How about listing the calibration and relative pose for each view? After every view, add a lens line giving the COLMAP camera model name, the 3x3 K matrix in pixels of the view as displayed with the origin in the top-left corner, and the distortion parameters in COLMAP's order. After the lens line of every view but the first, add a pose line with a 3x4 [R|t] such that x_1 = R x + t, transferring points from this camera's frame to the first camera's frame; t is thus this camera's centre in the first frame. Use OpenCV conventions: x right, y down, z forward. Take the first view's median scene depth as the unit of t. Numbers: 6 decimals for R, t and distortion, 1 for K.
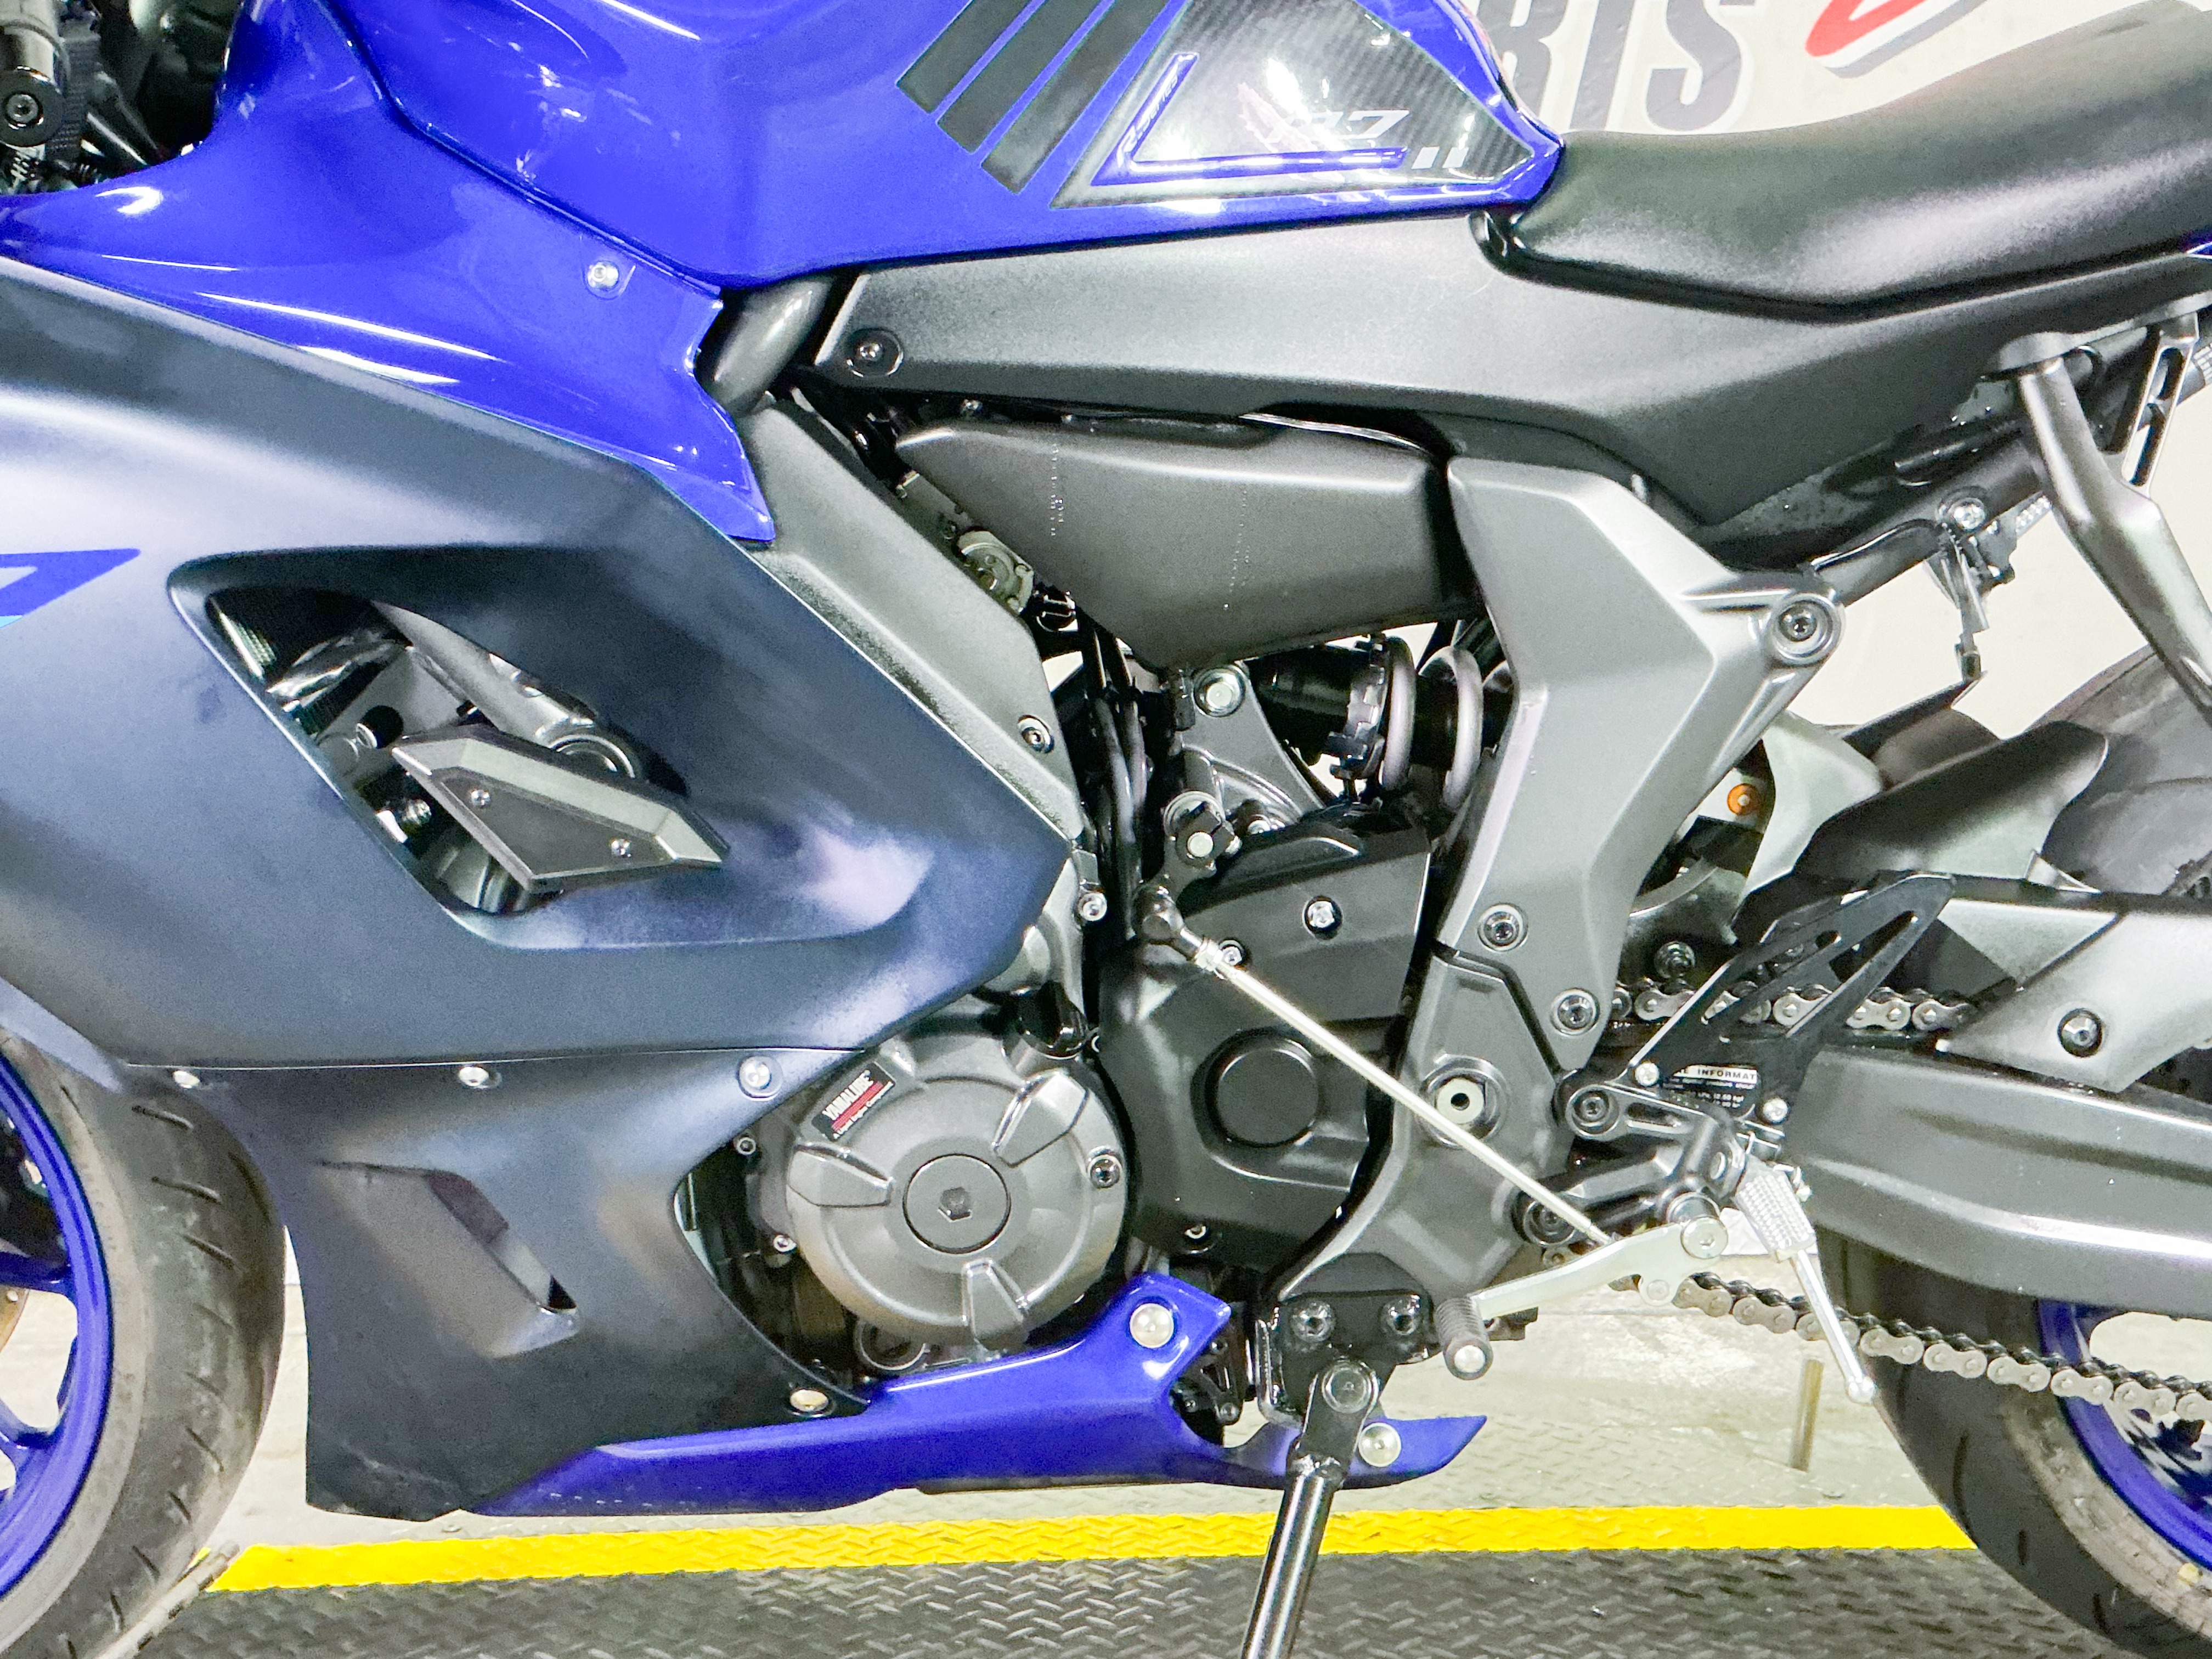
lens RADIAL K [[2361.9, 0, 1106.0], [0, 2361.9, 829.5], [0, 0, 1]] dist [0.185669, -0.453176]
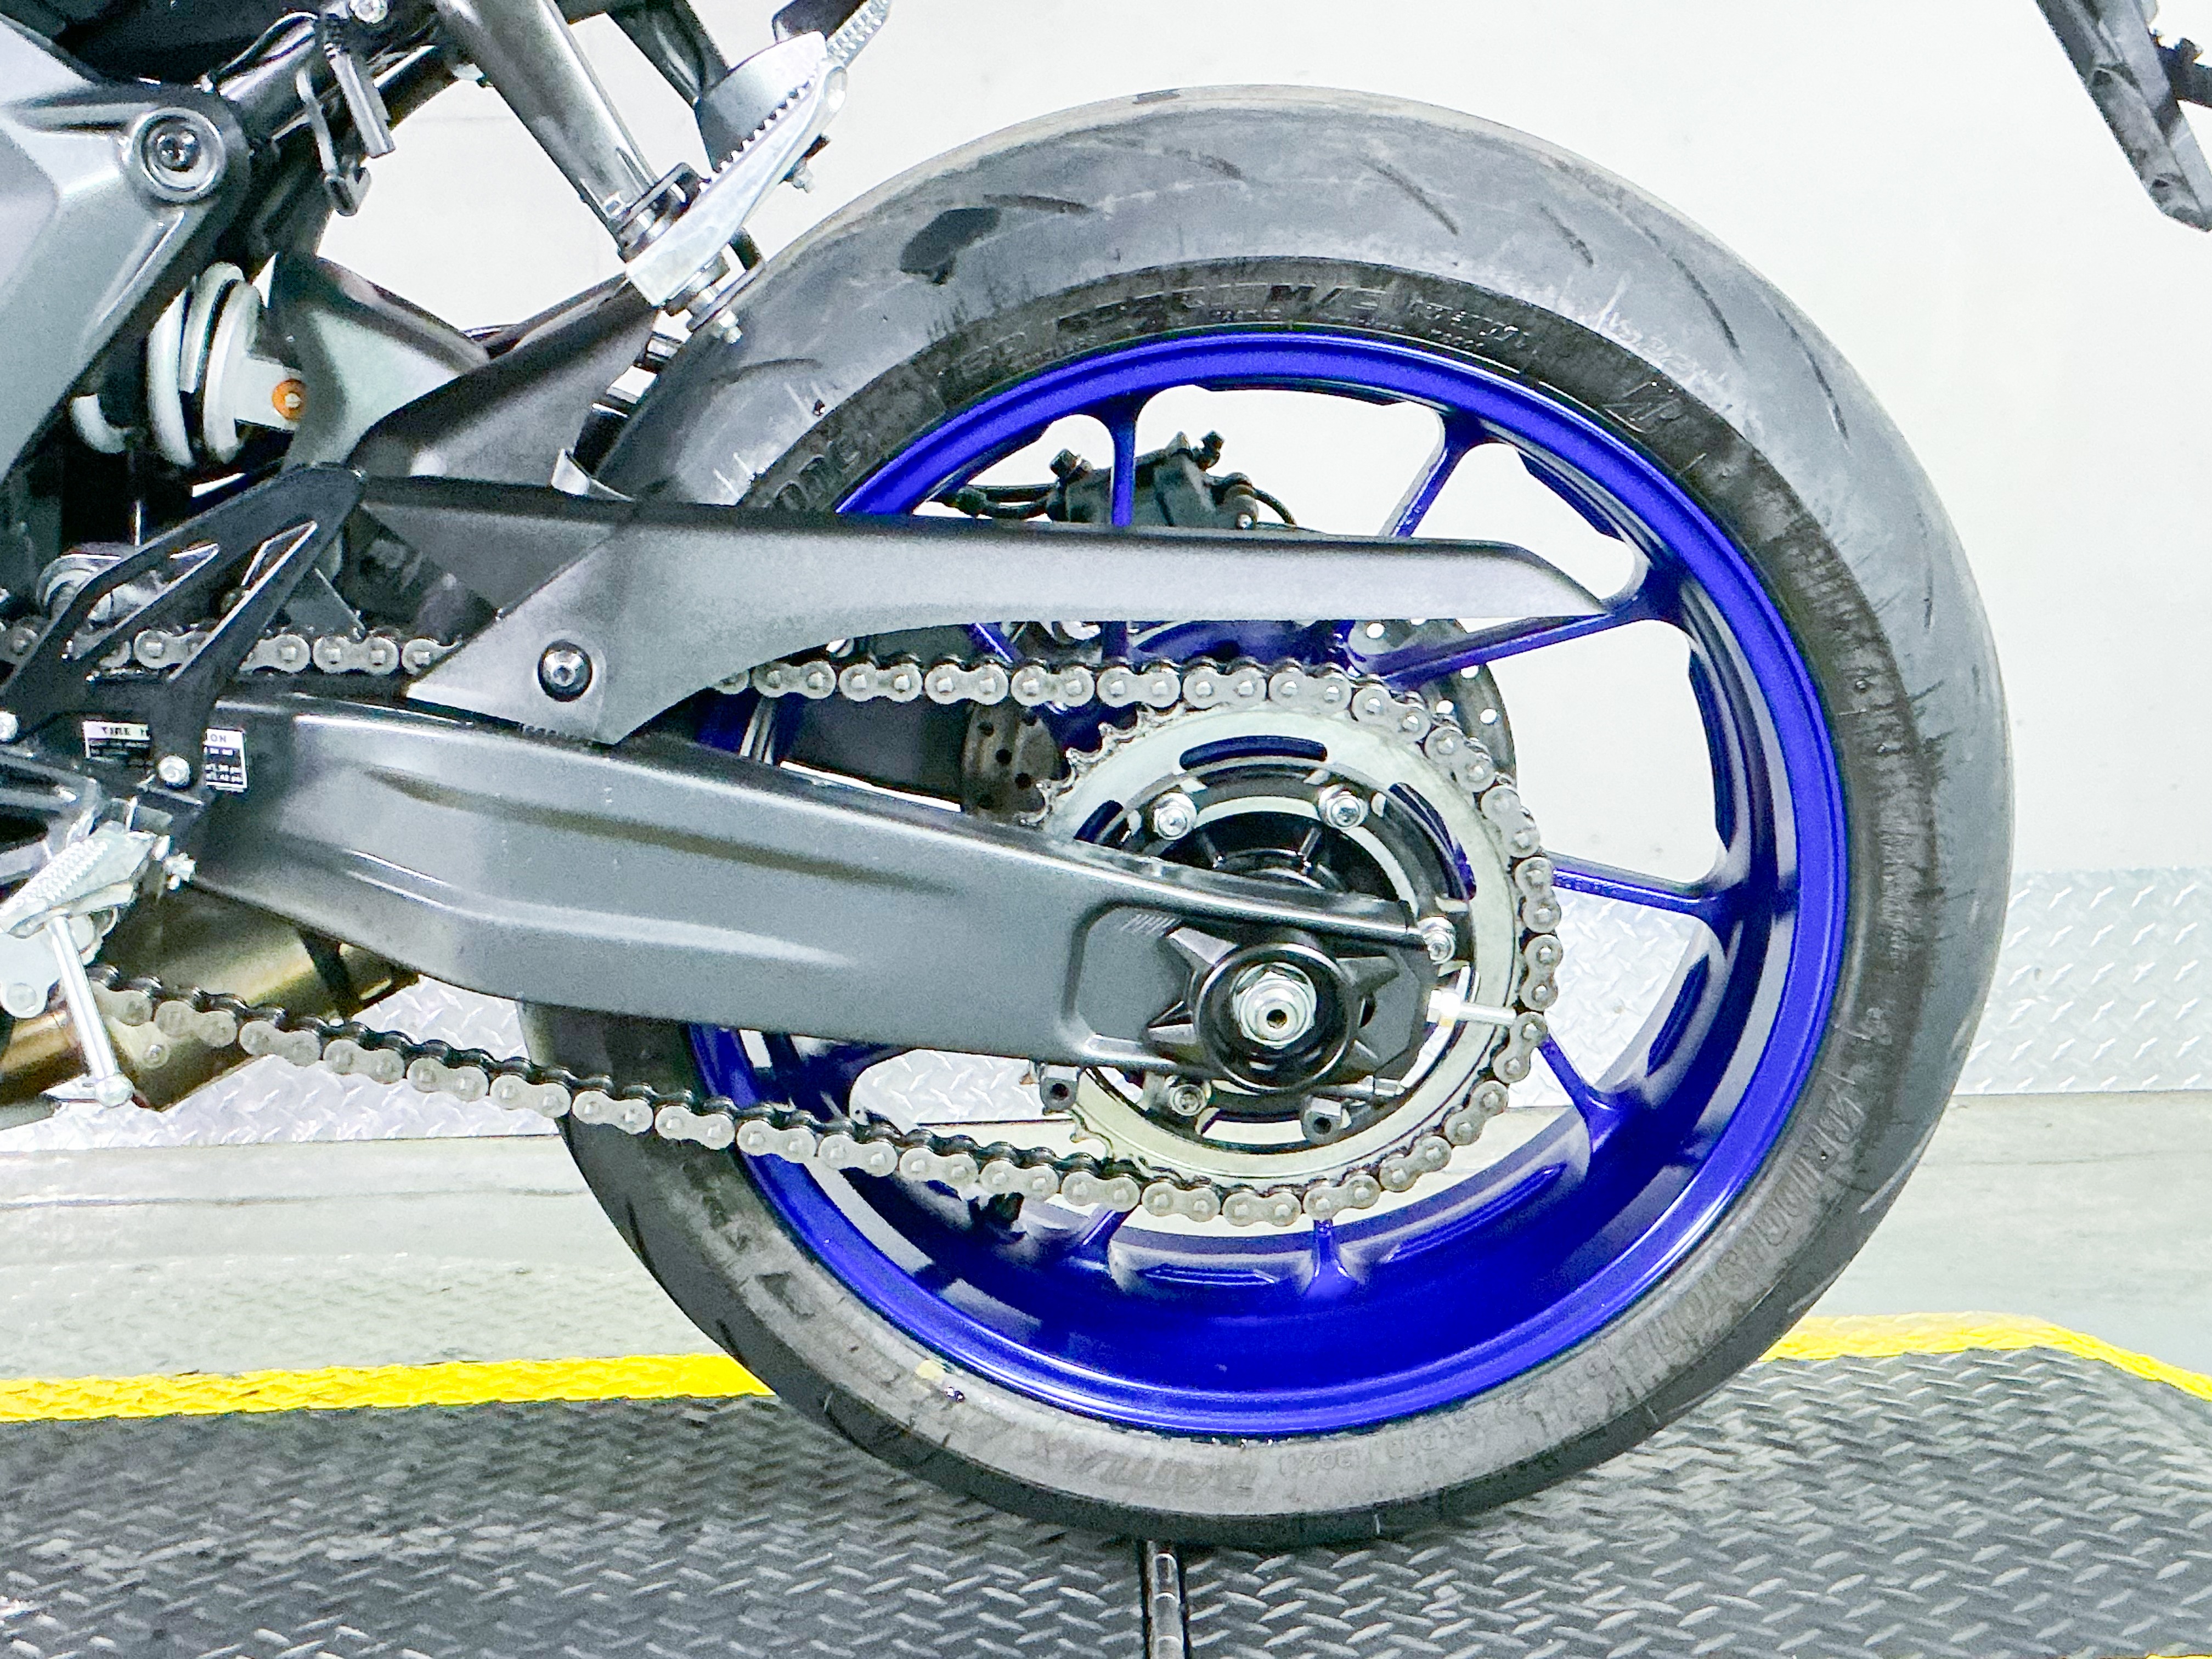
lens RADIAL K [[3148.0, 0, 1106.0], [0, 3148.0, 829.5], [0, 0, 1]] dist [0.140840, -0.013776]
pose [[0.999954, -0.008922, -0.003425, 0.575982], [0.009089, 0.998593, 0.052243, 0.081765], [0.002954, -0.052272, 0.998629, -0.055435]]
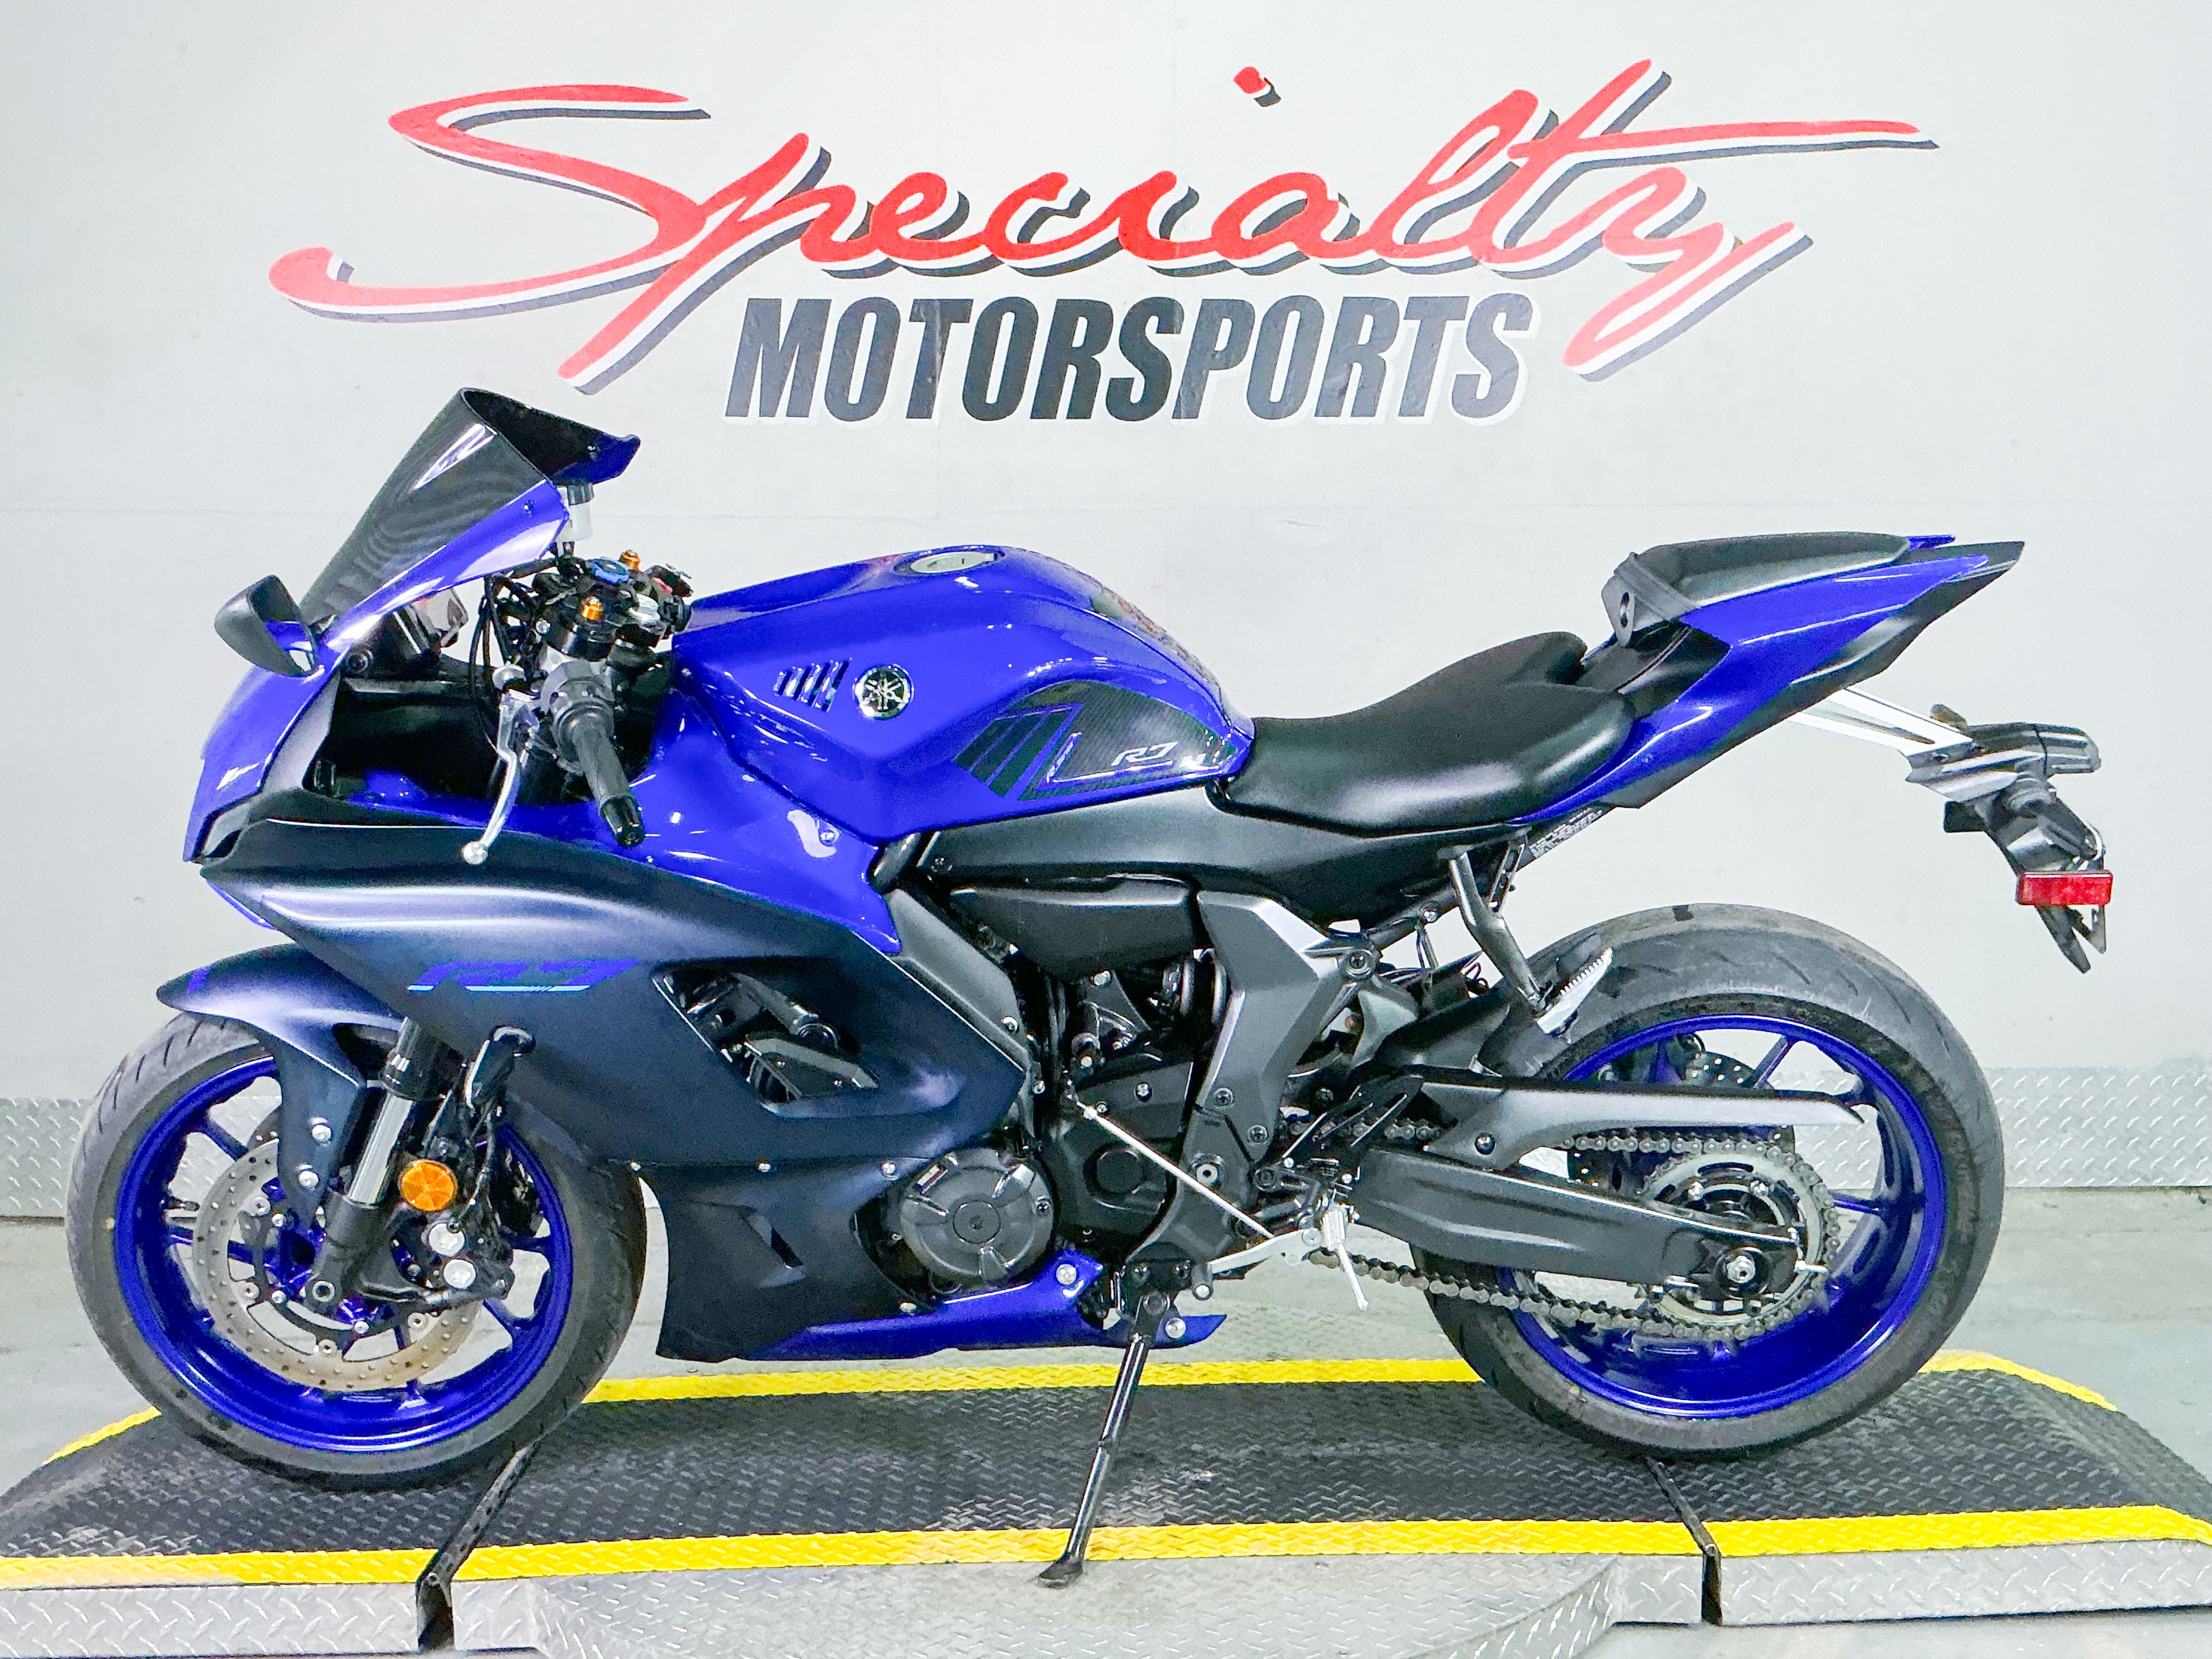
lens RADIAL K [[2453.7, 0, 1106.0], [0, 2453.7, 829.5], [0, 0, 1]] dist [0.152711, -0.319036]
pose [[0.999986, 0.001699, -0.004916, 0.066089], [-0.001413, 0.998340, 0.057578, -0.327658], [0.005005, -0.057571, 0.998329, -1.226372]]
